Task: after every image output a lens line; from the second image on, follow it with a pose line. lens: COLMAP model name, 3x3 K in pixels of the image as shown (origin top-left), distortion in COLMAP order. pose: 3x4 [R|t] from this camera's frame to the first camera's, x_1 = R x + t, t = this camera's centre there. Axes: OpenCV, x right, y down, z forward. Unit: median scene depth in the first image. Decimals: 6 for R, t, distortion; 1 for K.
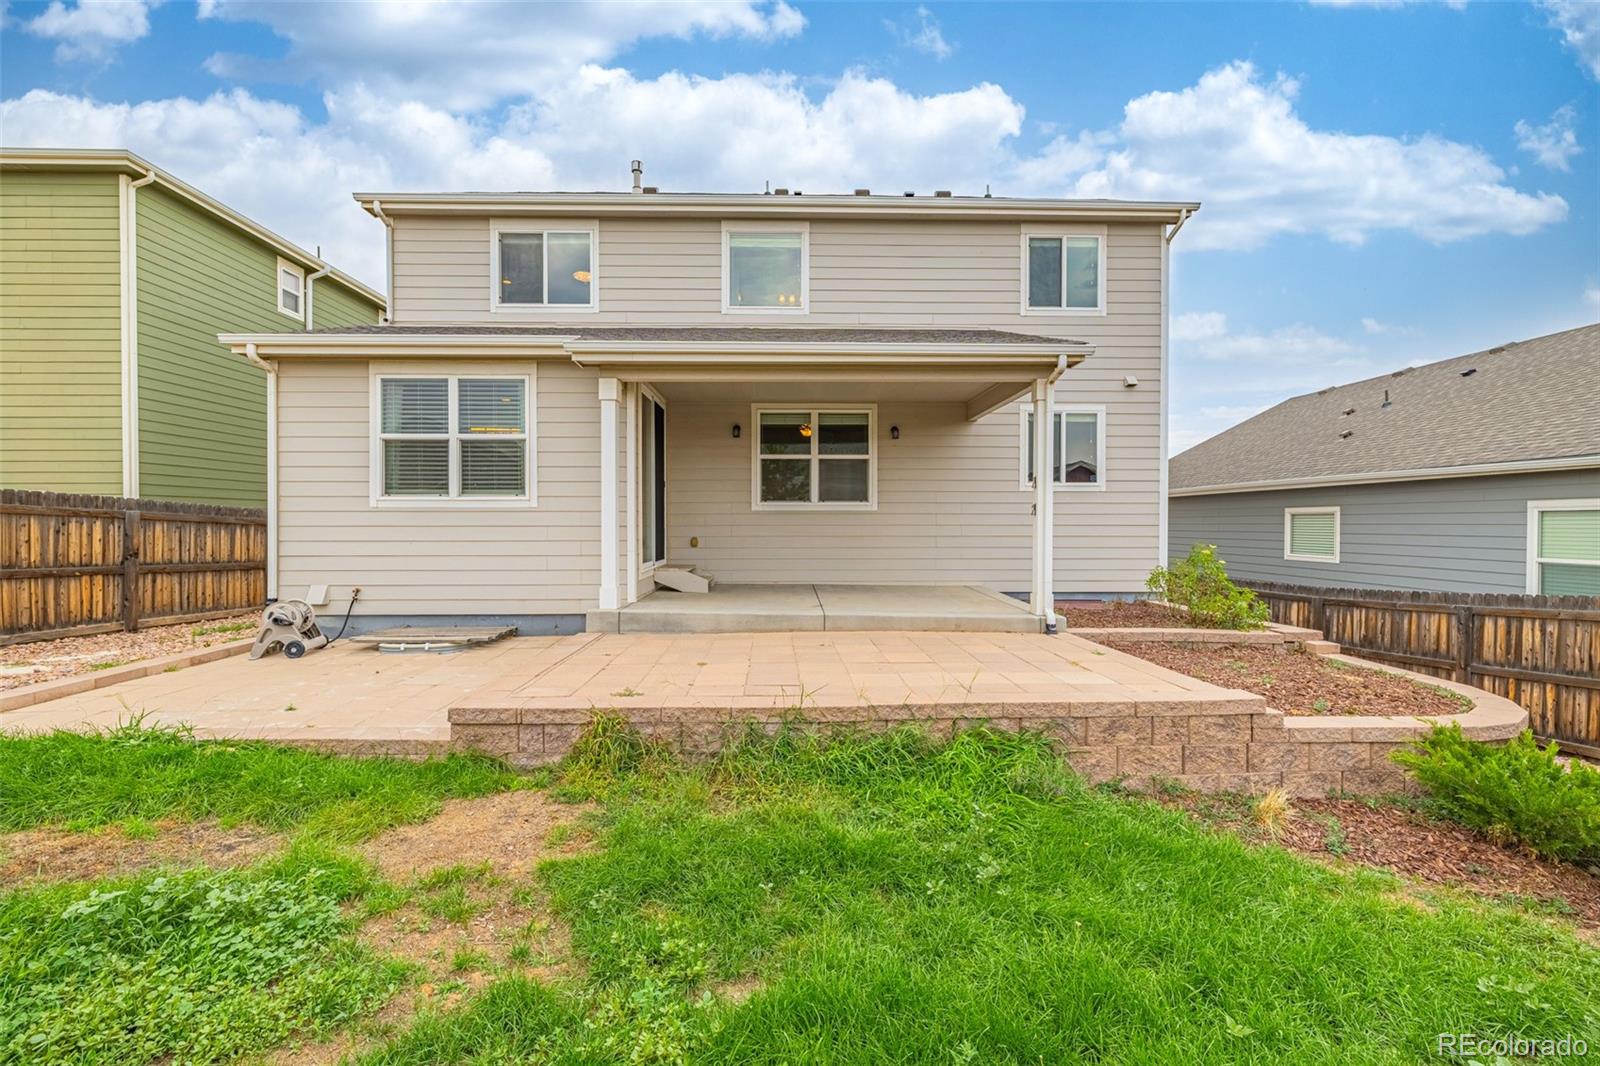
lens RADIAL K [[672.2, 0, 790.7], [0, 672.2, 532.9], [0, 0, 1]] dist [0.001622, 0.000590]
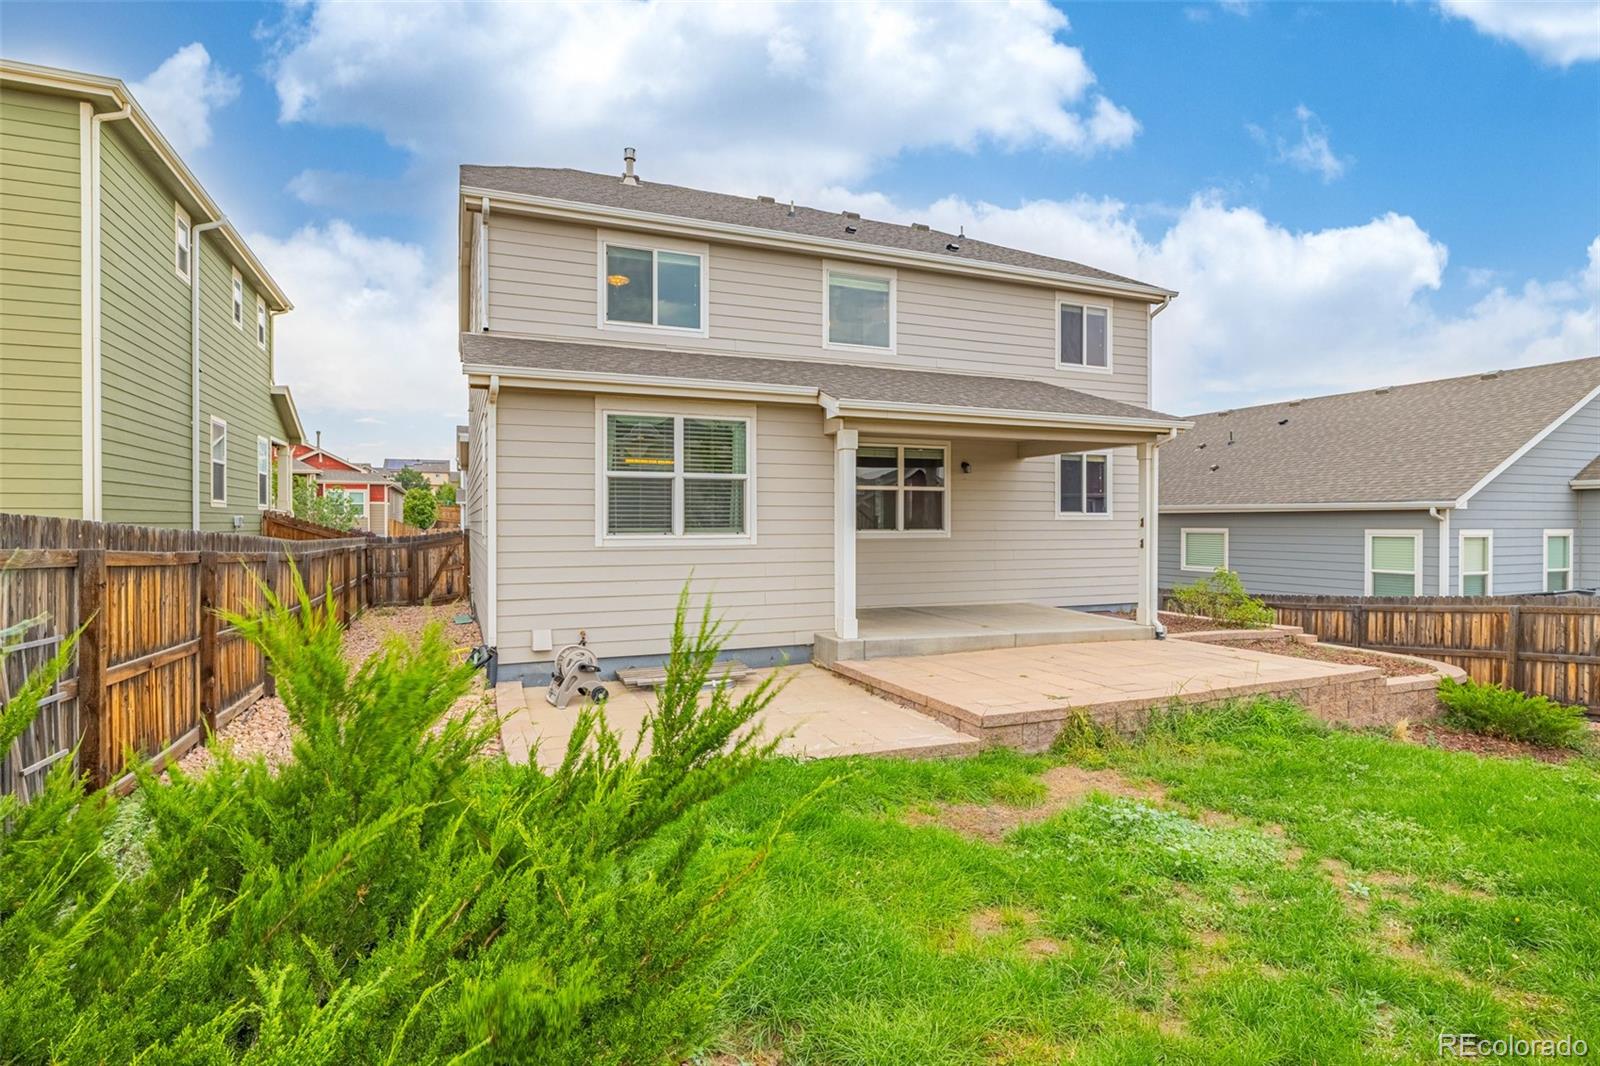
lens RADIAL K [[818.0, 0, 796.5], [0, 818.0, 530.2], [0, 0, 1]] dist [-0.001022, -0.001497]
pose [[0.929655, -0.004754, 0.368400, -0.776242], [0.006557, 0.999972, -0.003641, -0.054925], [-0.368372, 0.005800, 0.929660, -0.195980]]
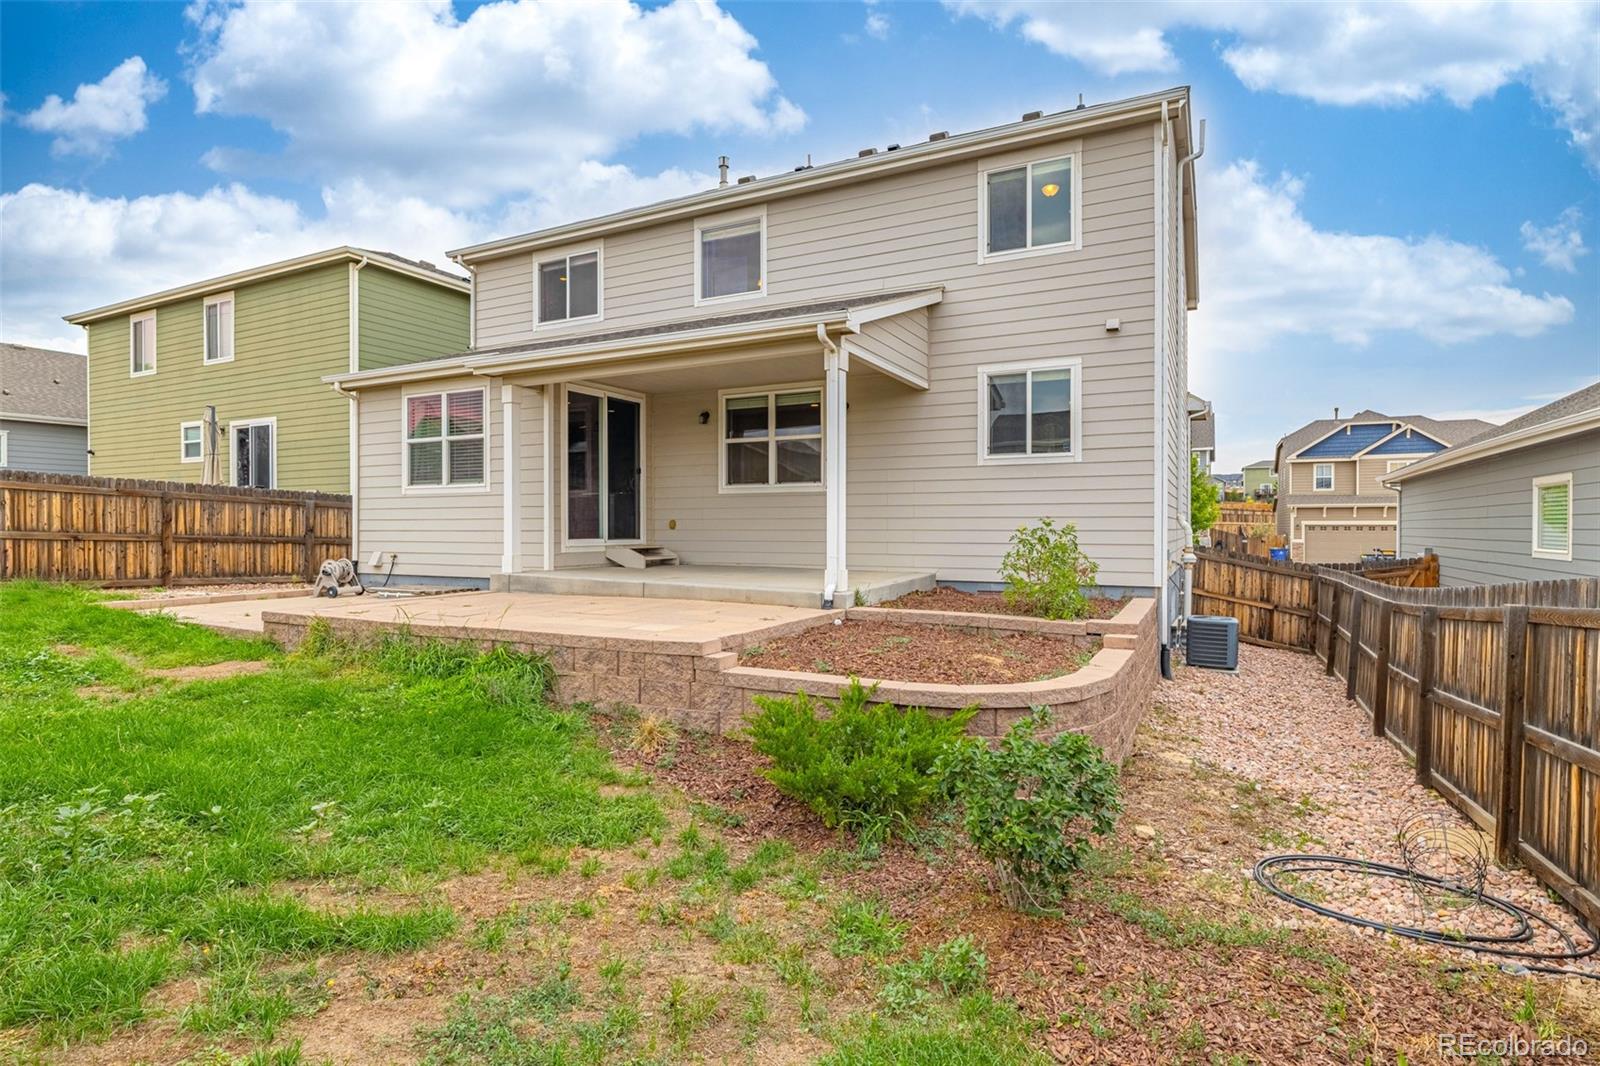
lens RADIAL K [[818.0, 0, 796.6], [0, 818.0, 530.9], [0, 0, 1]] dist [-0.001022, -0.001497]
pose [[0.879003, 0.002113, -0.476812, 0.832837], [-0.005904, 0.999962, -0.006453, 0.039932], [0.476780, 0.008487, 0.878982, -0.057939]]
